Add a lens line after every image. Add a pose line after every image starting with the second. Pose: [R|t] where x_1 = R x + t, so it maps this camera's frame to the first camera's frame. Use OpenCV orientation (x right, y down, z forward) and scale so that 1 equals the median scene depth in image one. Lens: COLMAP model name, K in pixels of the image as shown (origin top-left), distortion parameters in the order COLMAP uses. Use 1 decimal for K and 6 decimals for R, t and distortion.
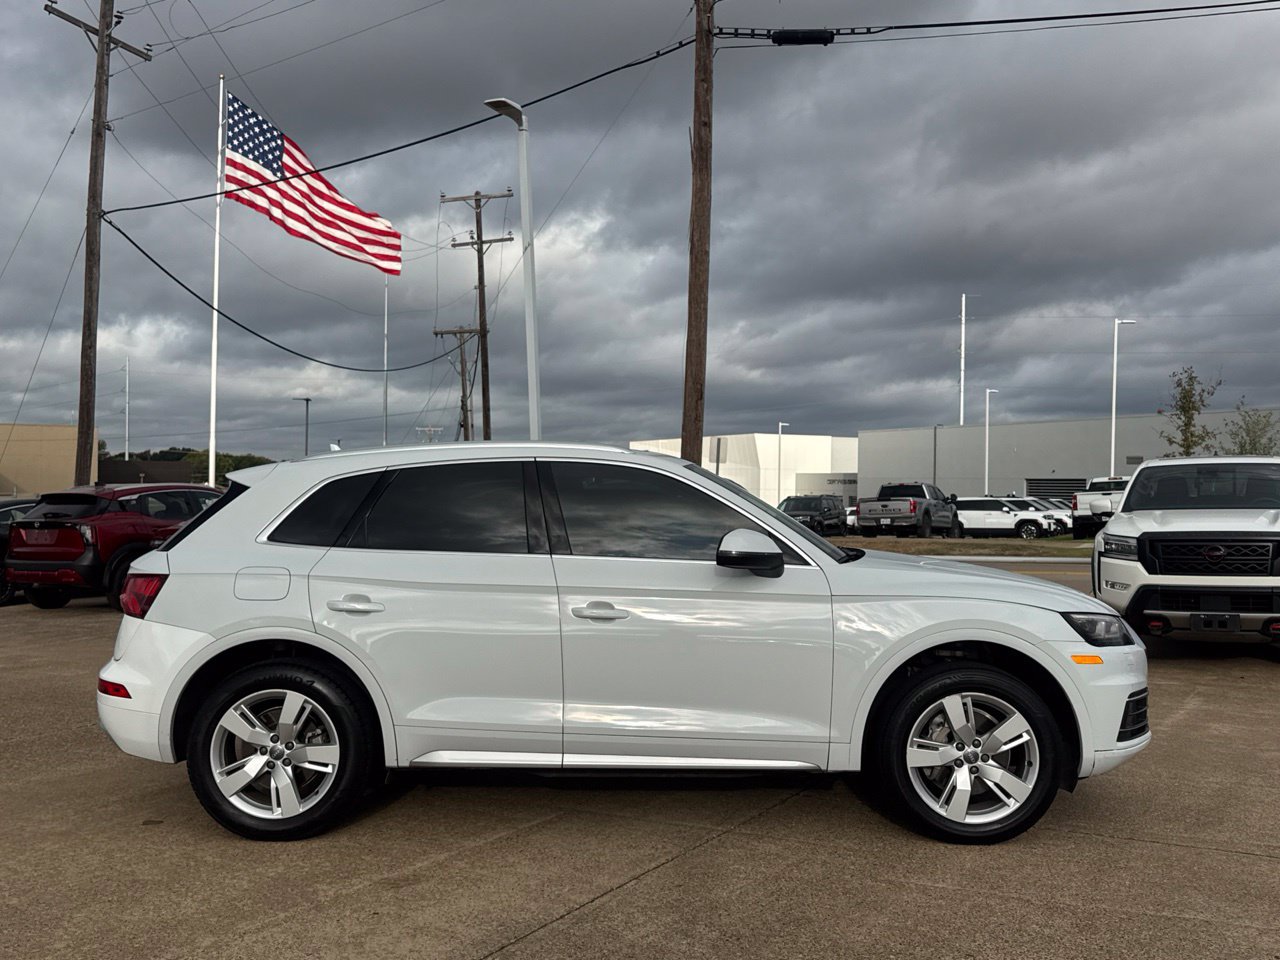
lens RADIAL K [[1212.3, 0, 658.2], [0, 1212.3, 498.0], [0, 0, 1]] dist [0.053474, 0.000000]
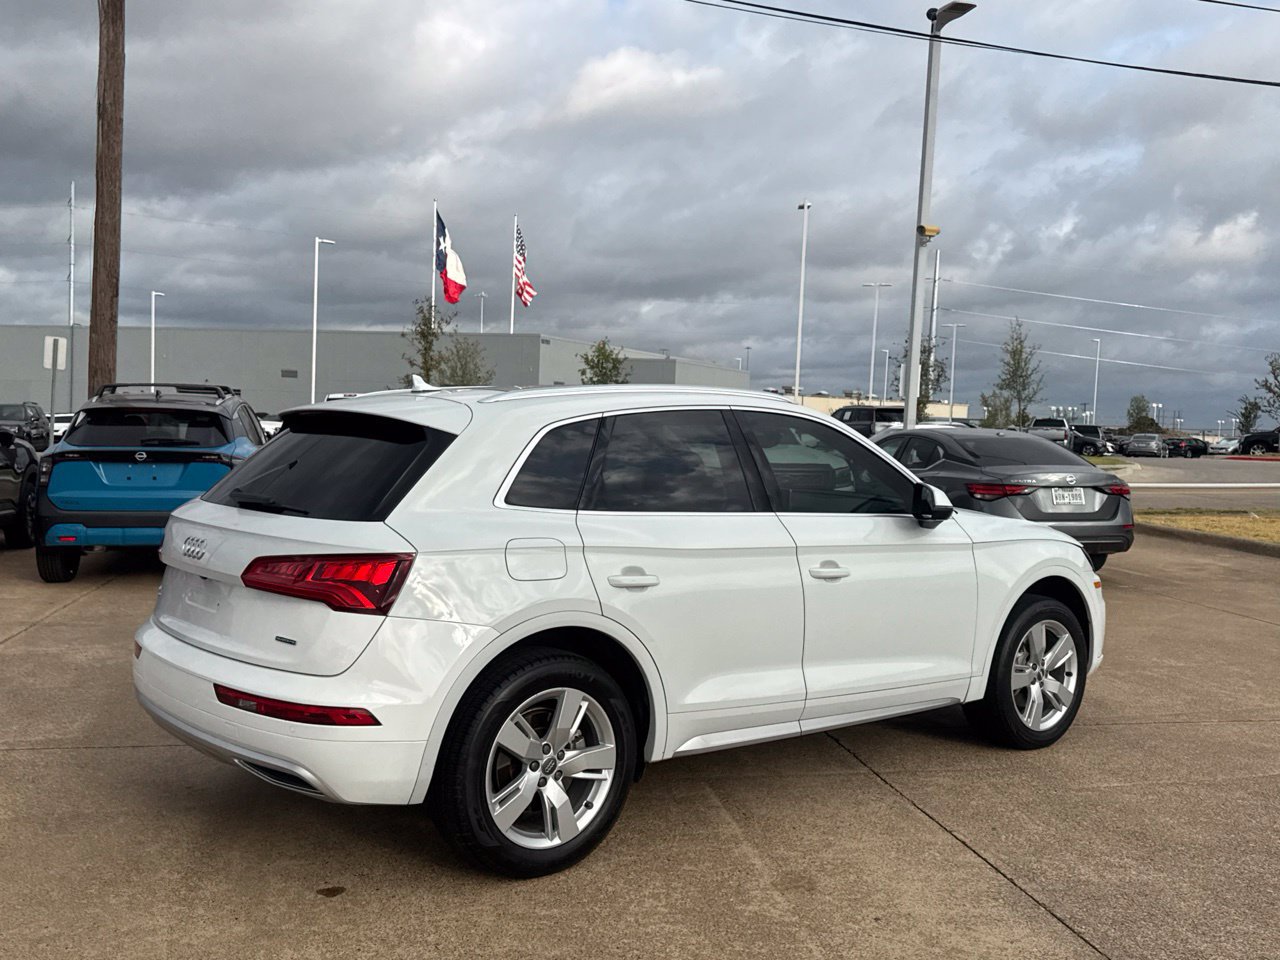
lens RADIAL K [[1212.3, 0, 633.0], [0, 1212.3, 484.3], [0, 0, 1]] dist [0.053474, 0.000000]
pose [[0.766635, -0.014653, 0.641915, -0.783743], [-0.026662, 0.998151, 0.054628, -0.023848], [-0.641529, -0.058994, 0.764827, 0.357955]]
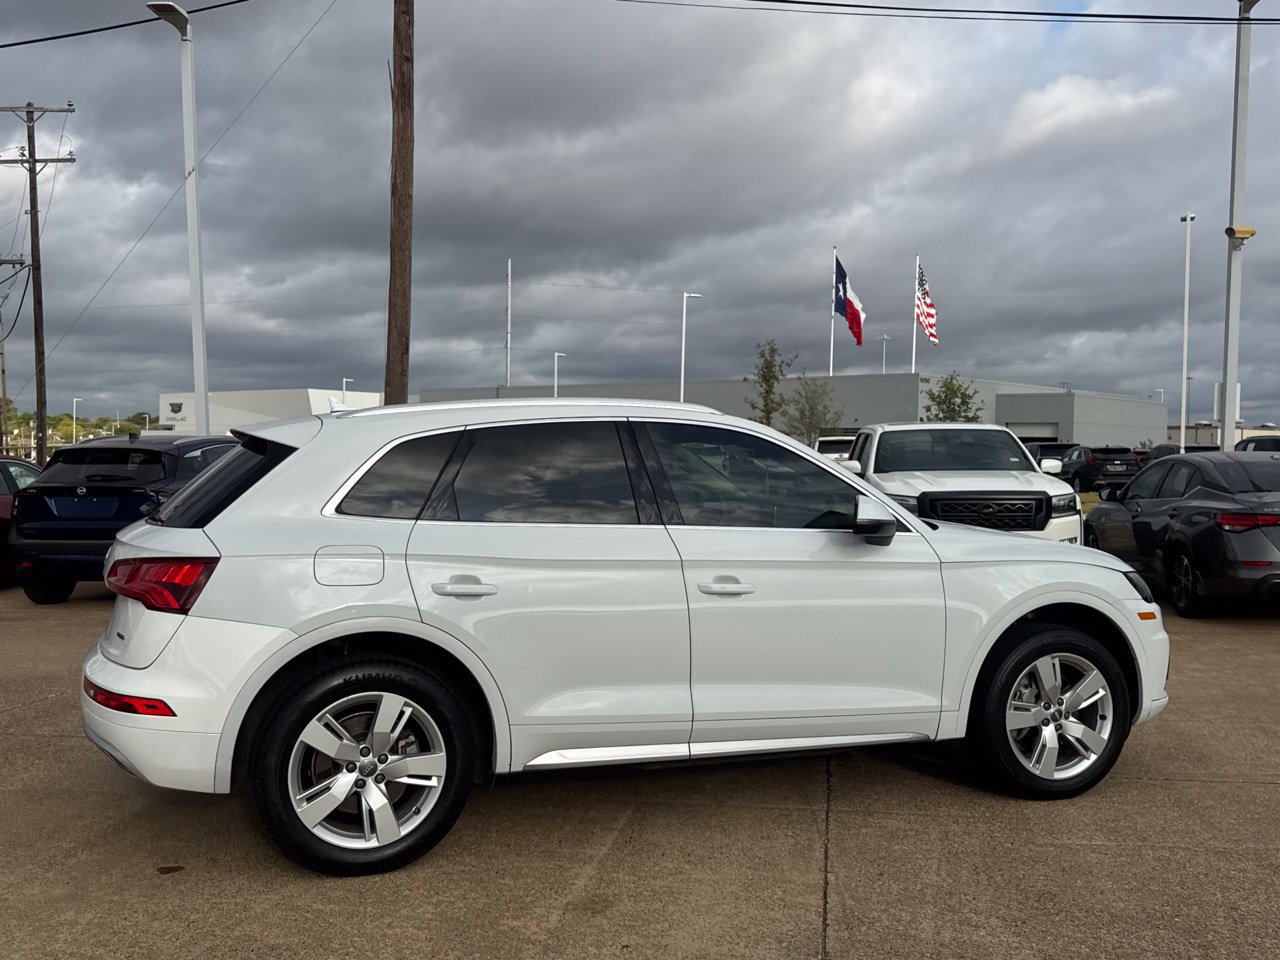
lens RADIAL K [[1212.3, 0, 636.0], [0, 1212.3, 491.6], [0, 0, 1]] dist [0.053474, 0.000000]
pose [[0.934184, -0.006317, 0.356736, -0.436159], [-0.004029, 0.999593, 0.028252, -0.004180], [-0.356769, -0.027830, 0.933778, 0.164680]]
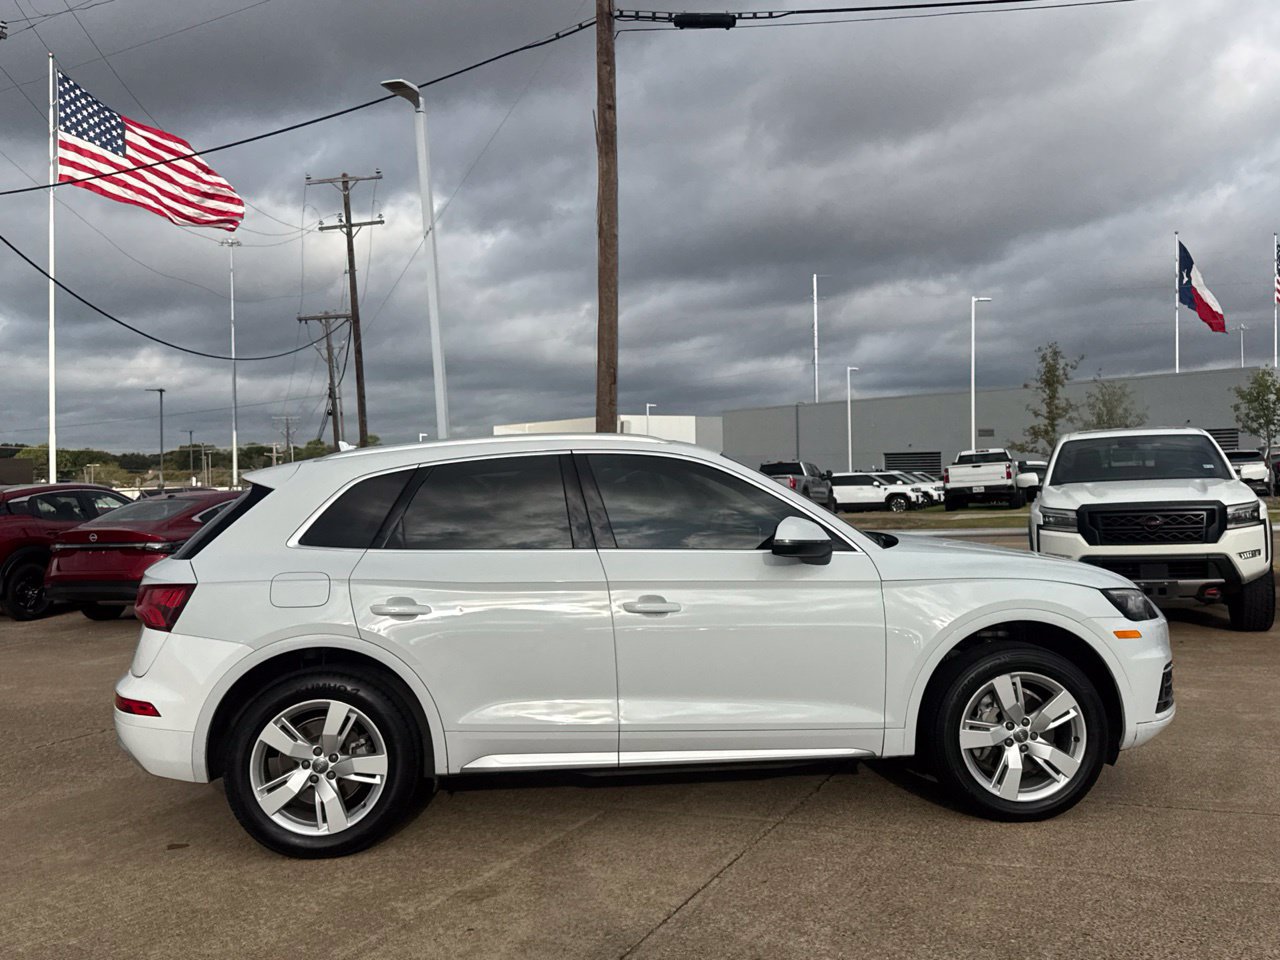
lens RADIAL K [[1212.3, 0, 637.3], [0, 1212.3, 483.0], [0, 0, 1]] dist [0.053474, 0.000000]
pose [[0.994552, -0.028726, 0.100203, -0.153892], [0.028448, 0.999586, 0.004206, -0.010589], [-0.100282, -0.001332, 0.994958, 0.021726]]
